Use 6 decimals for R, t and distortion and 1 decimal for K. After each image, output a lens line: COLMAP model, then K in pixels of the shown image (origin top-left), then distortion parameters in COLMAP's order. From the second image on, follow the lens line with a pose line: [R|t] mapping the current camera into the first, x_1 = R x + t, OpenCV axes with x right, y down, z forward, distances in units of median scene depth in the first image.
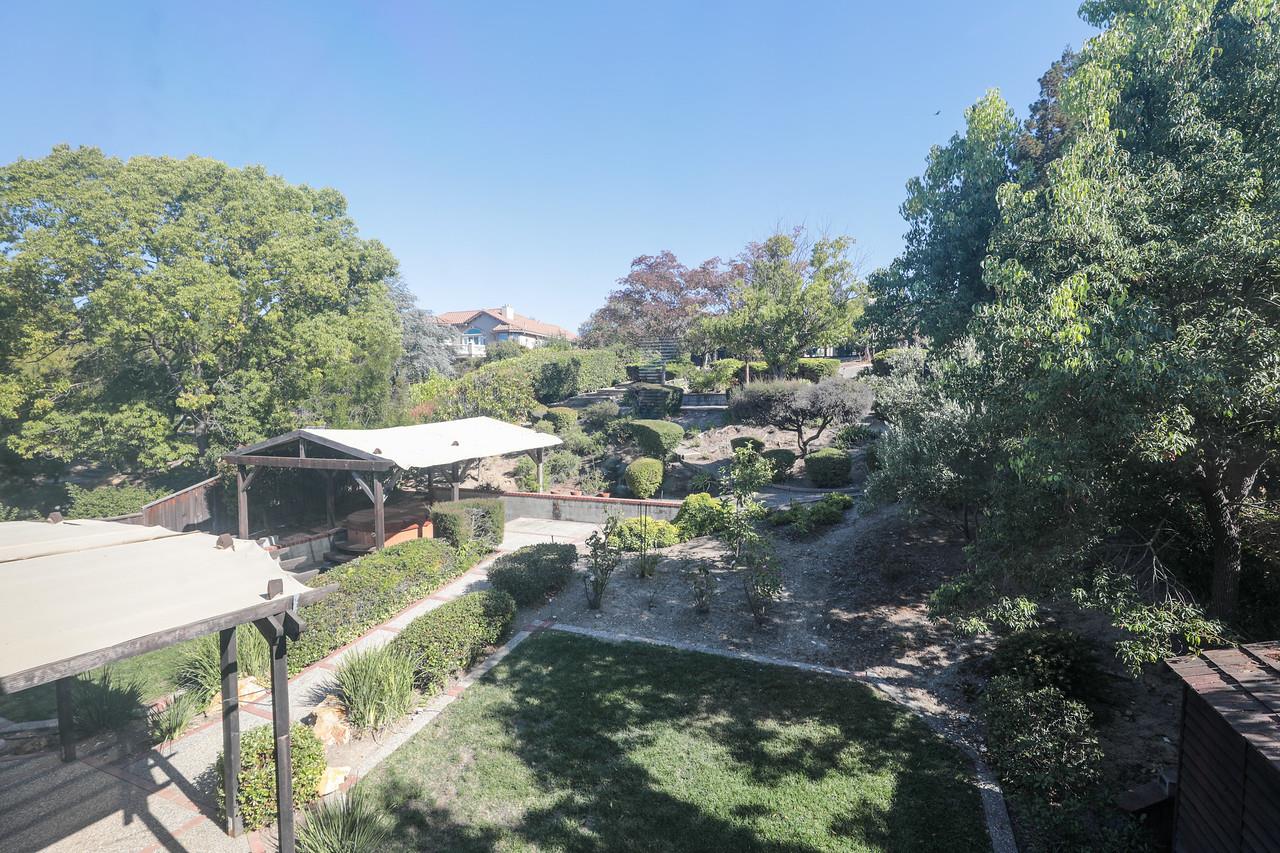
lens RADIAL K [[561.1, 0, 662.4], [0, 561.1, 439.6], [0, 0, 1]] dist [-0.021526, 0.007956]
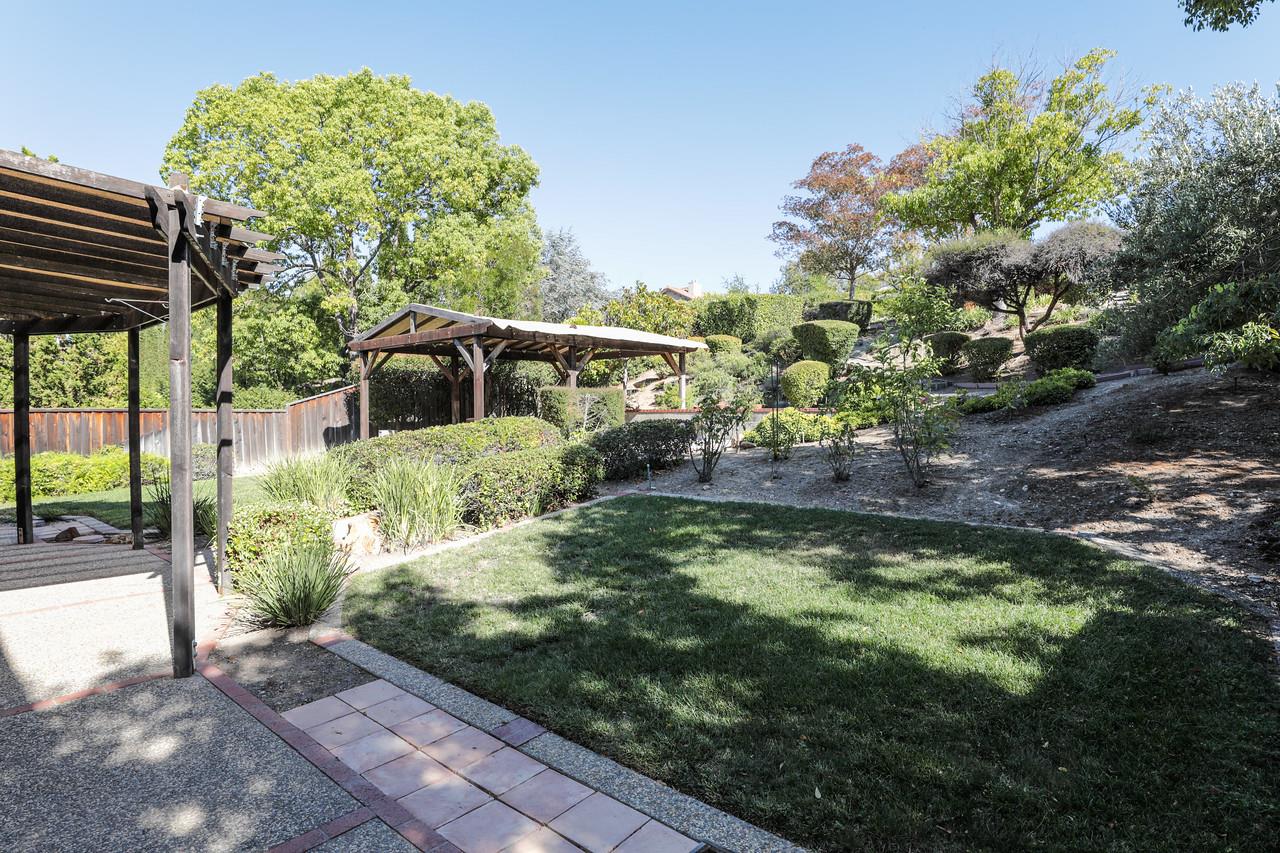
lens RADIAL K [[653.8, 0, 679.8], [0, 653.8, 424.3], [0, 0, 1]] dist [-0.021240, 0.011058]
pose [[0.956656, -0.000229, -0.291221, 0.076584], [-0.005779, 0.999788, -0.019772, 0.165348], [0.291164, 0.020598, 0.956451, 0.079093]]
